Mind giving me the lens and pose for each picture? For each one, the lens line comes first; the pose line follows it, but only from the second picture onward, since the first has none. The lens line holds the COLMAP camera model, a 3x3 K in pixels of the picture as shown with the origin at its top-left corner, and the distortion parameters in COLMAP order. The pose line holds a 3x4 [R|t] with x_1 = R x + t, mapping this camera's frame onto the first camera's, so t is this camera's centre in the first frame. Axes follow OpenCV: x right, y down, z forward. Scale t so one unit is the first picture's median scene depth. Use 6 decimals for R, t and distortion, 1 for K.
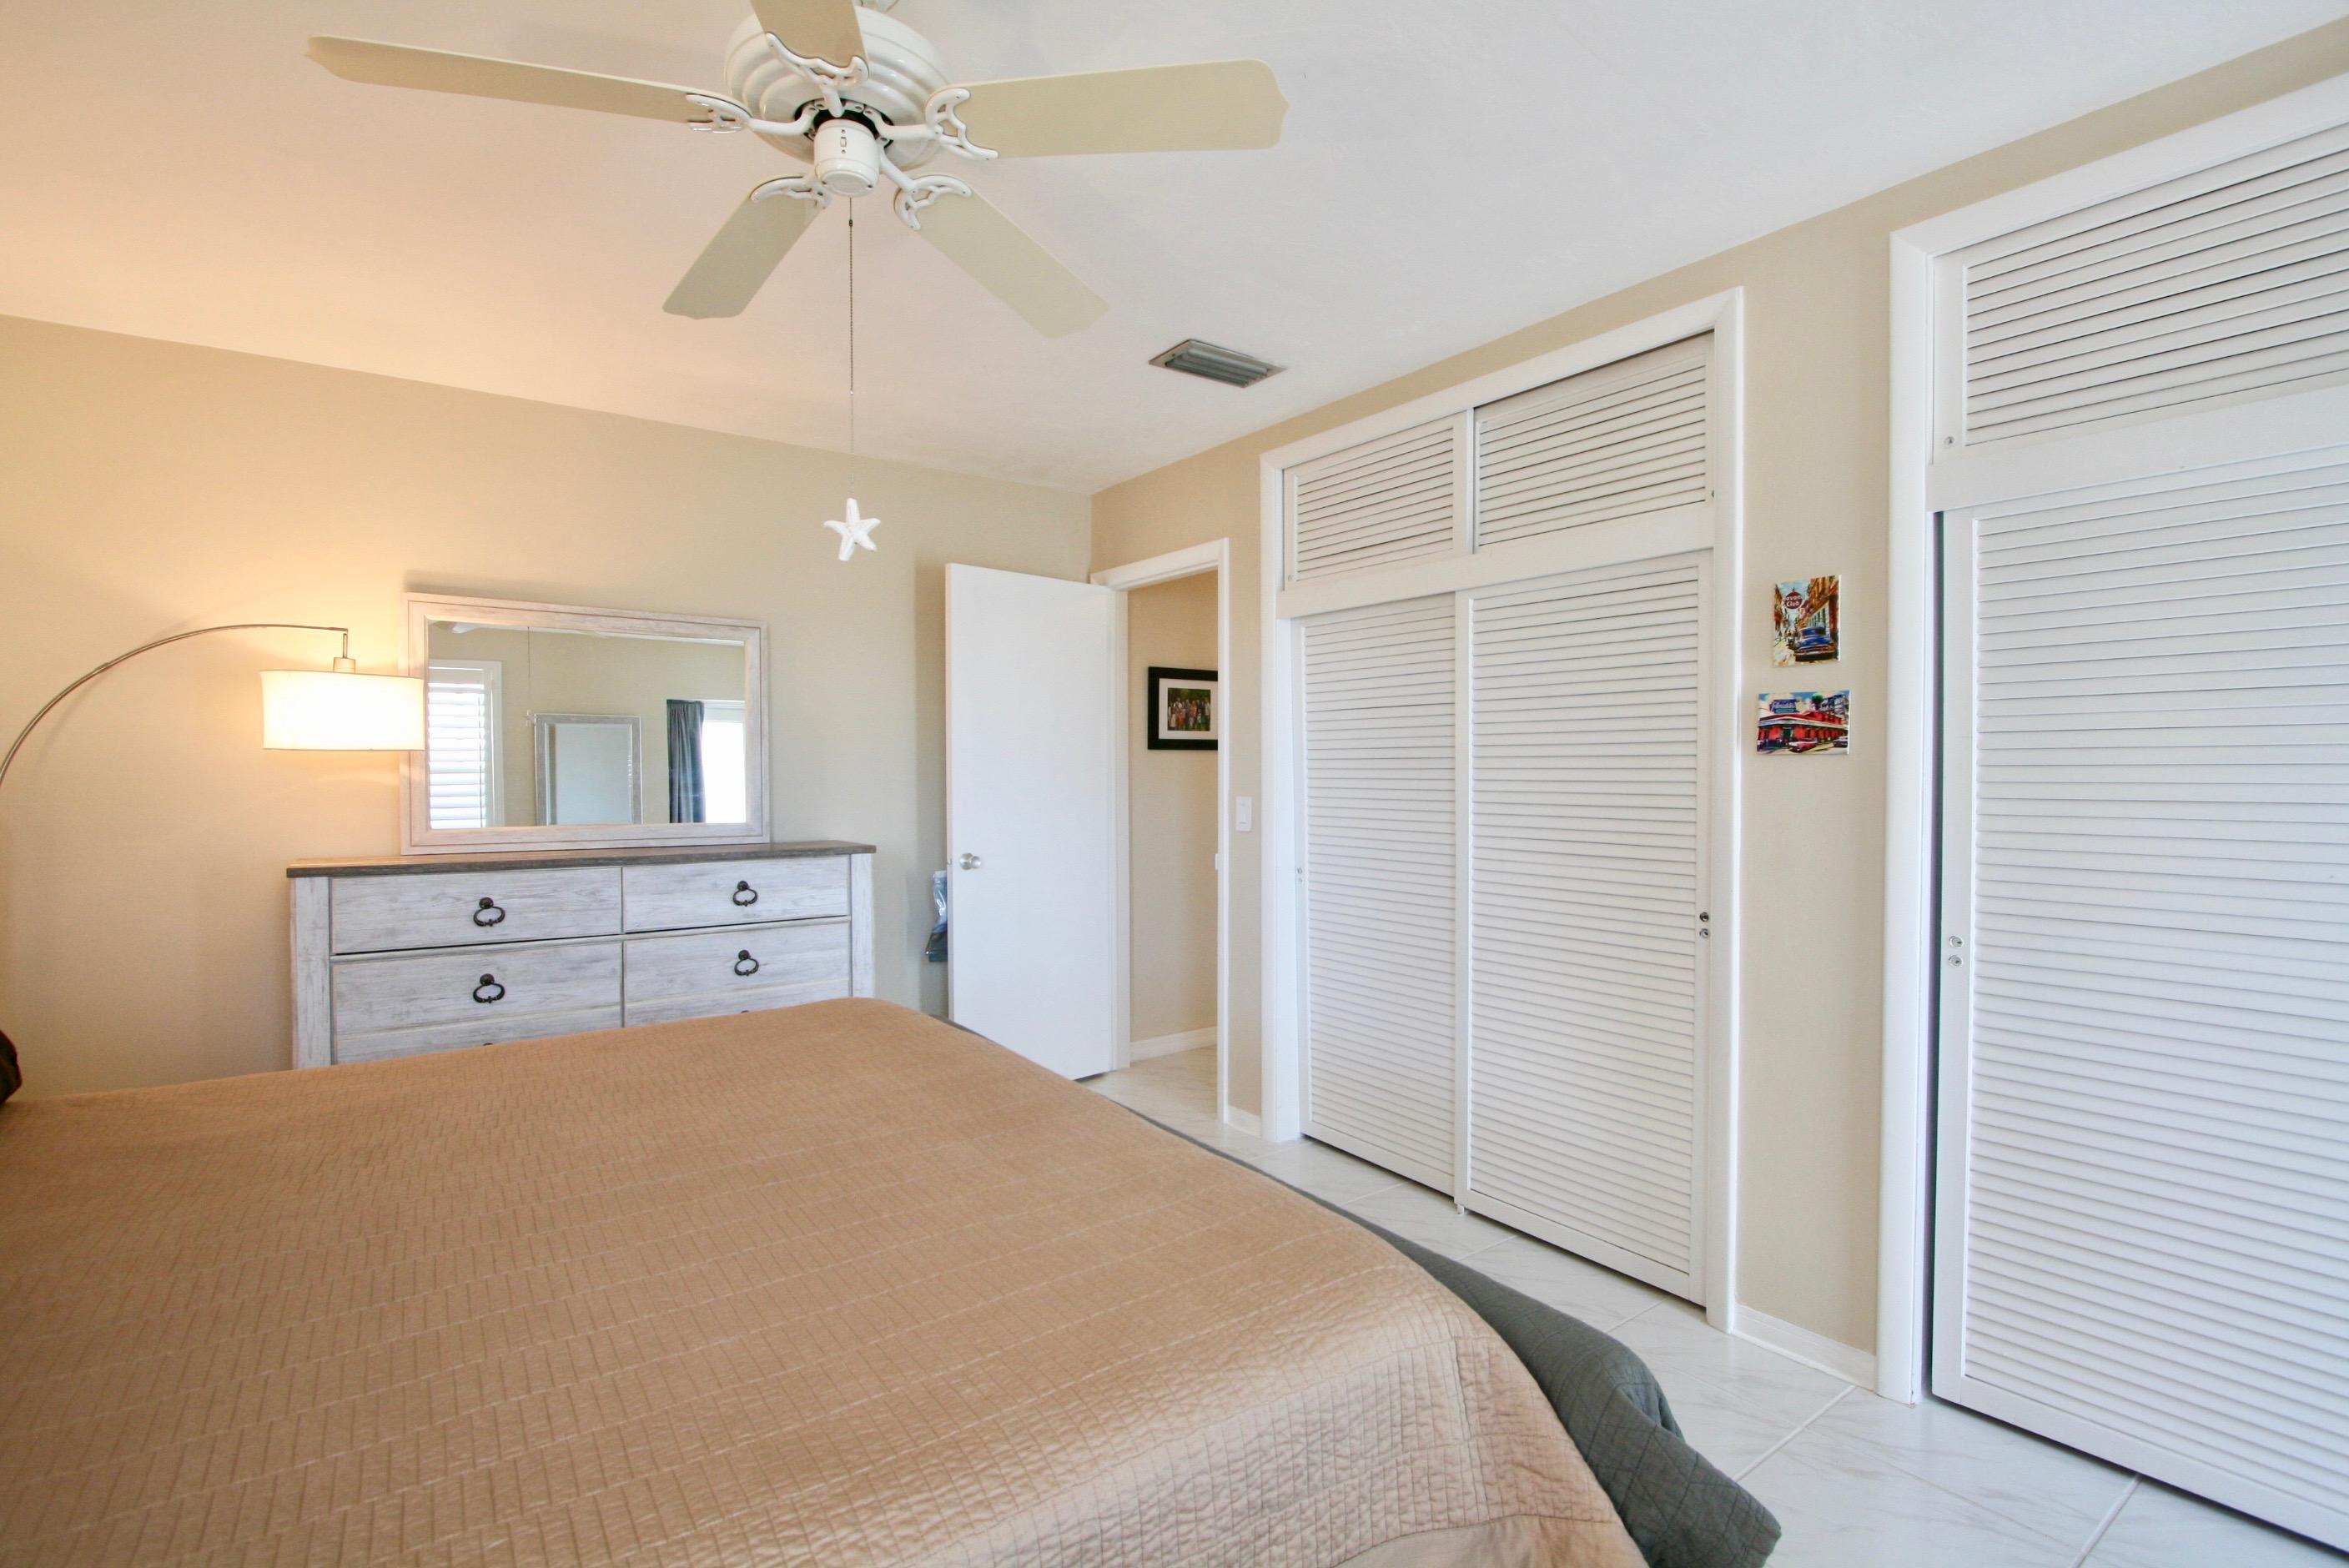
lens RADIAL K [[1087.3, 0, 1171.5], [0, 1087.3, 785.2], [0, 0, 1]] dist [-0.023589, 0.000096]
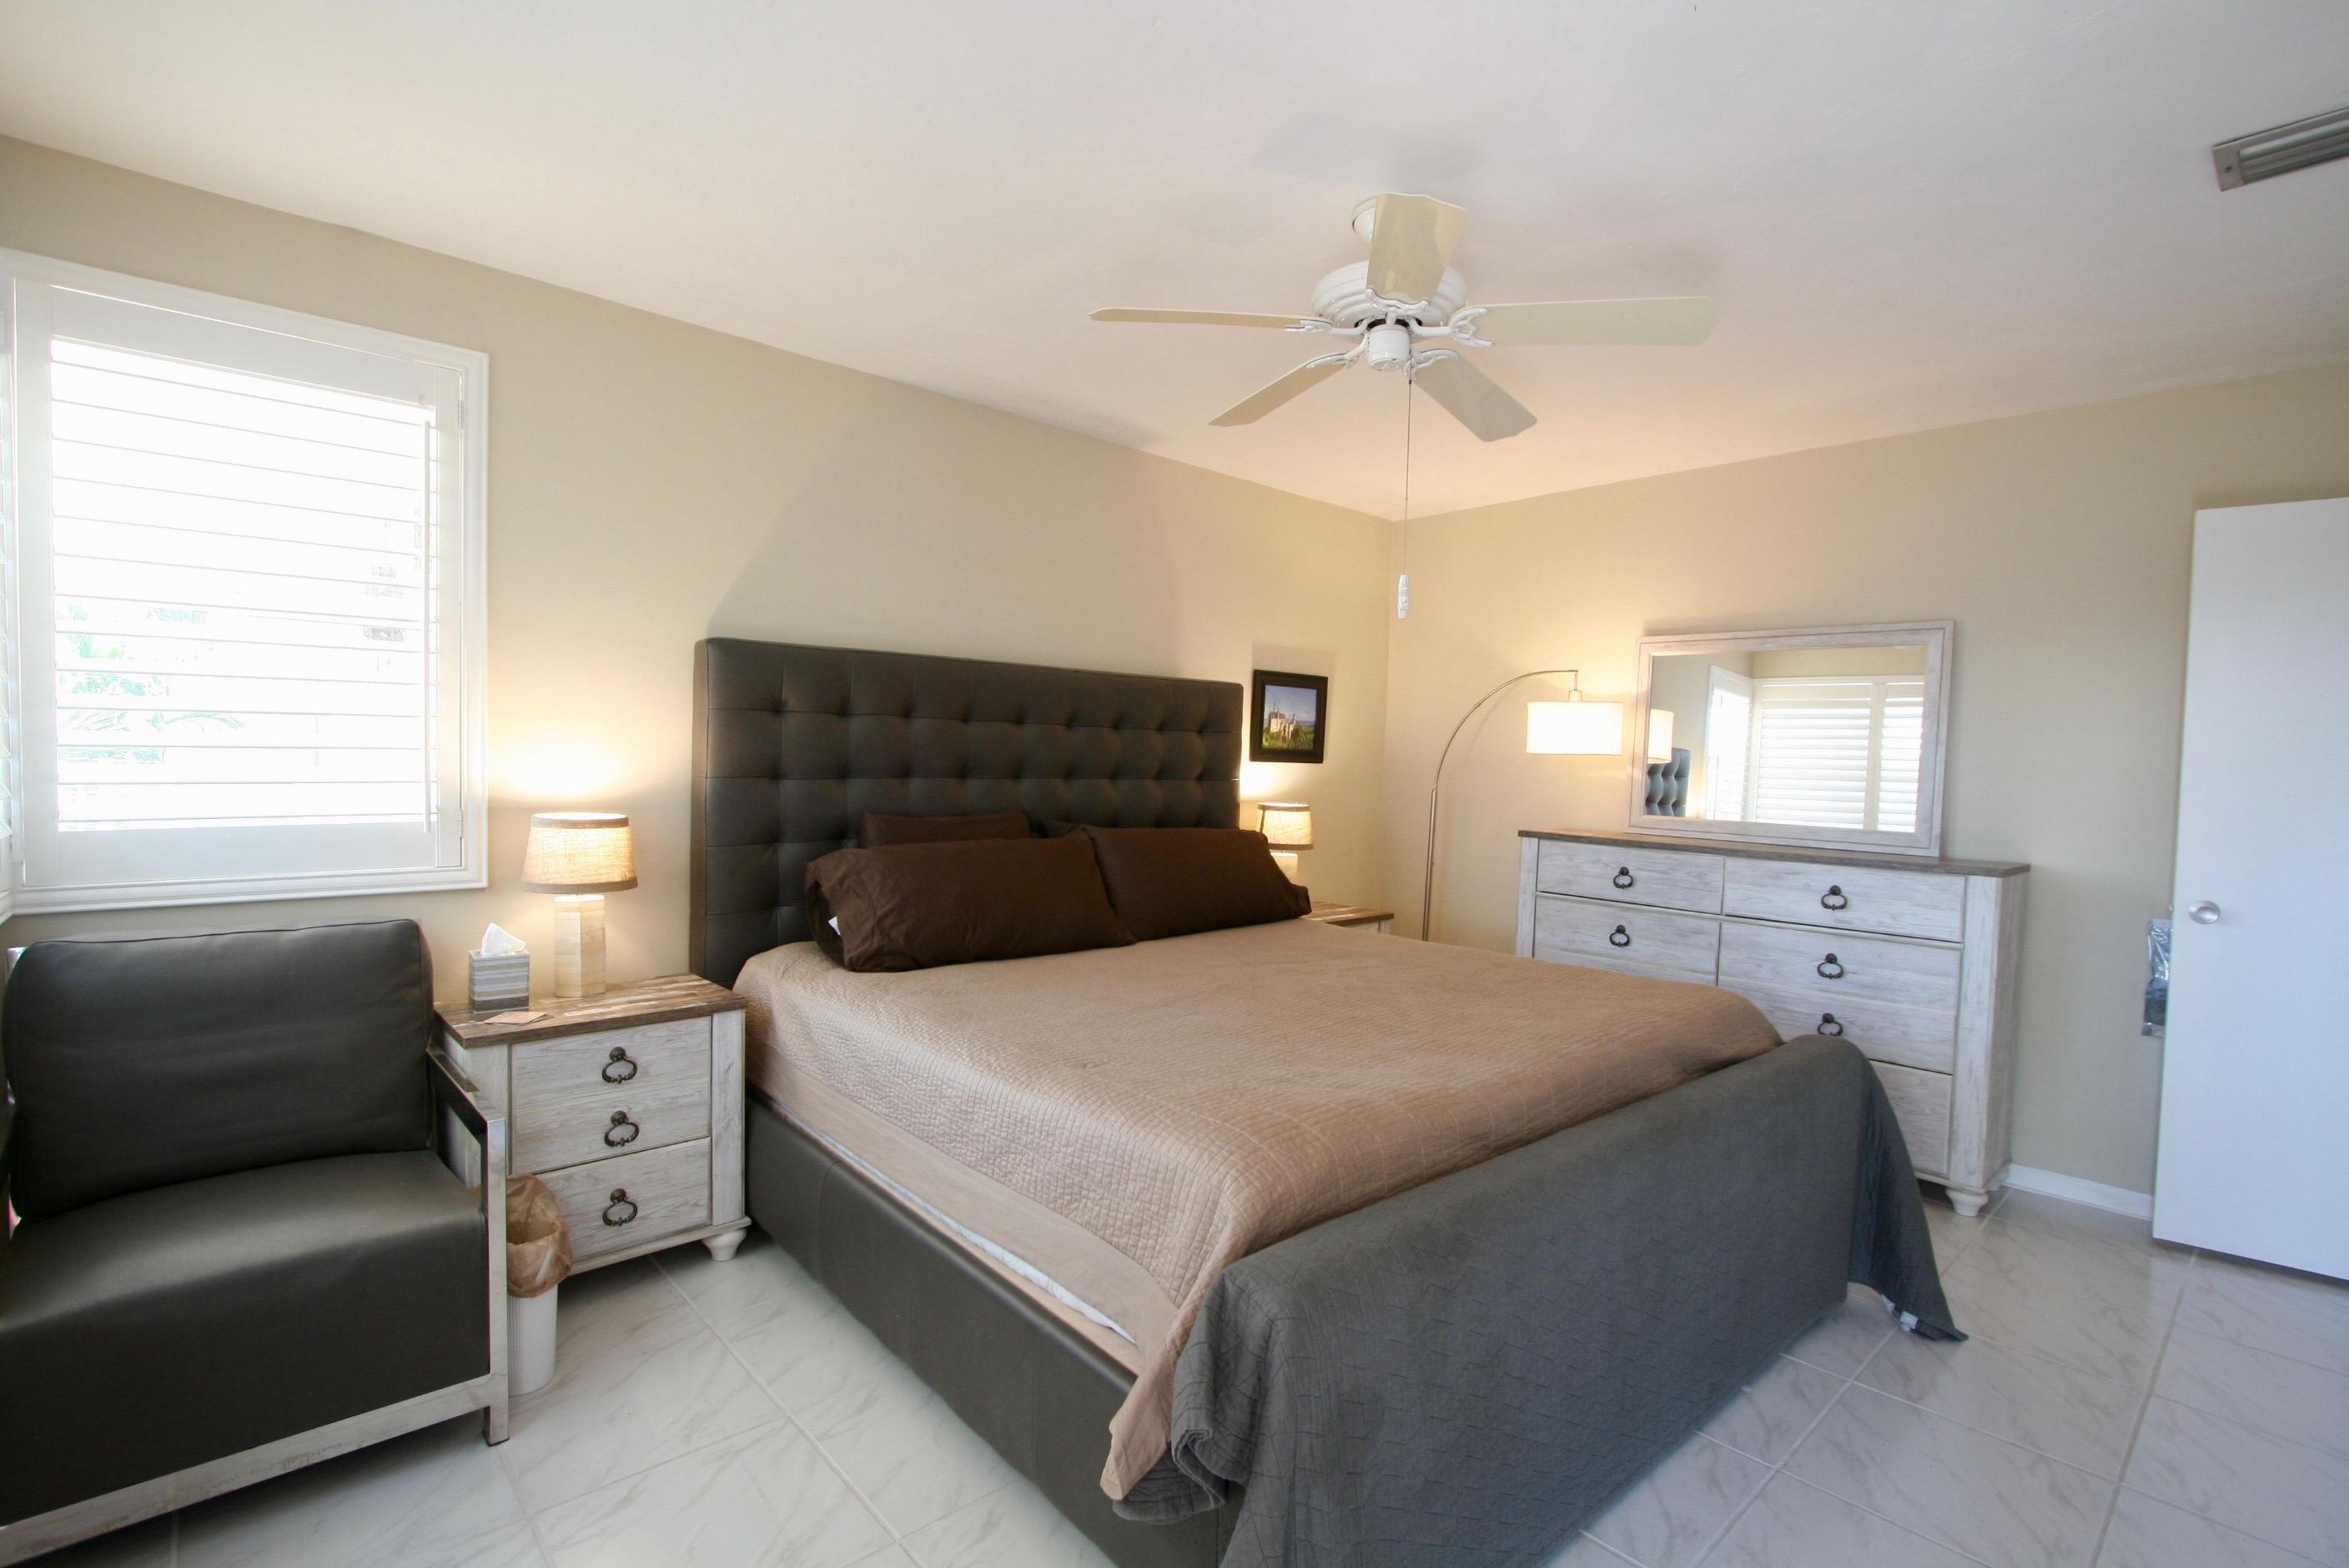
lens RADIAL K [[1087.3, 0, 1179.5], [0, 1087.3, 794.5], [0, 0, 1]] dist [-0.023589, 0.000096]
pose [[0.103254, 0.042361, -0.993753, 0.576516], [-0.039960, 0.998463, 0.038410, -0.012178], [0.993852, 0.035744, 0.104788, 0.295640]]
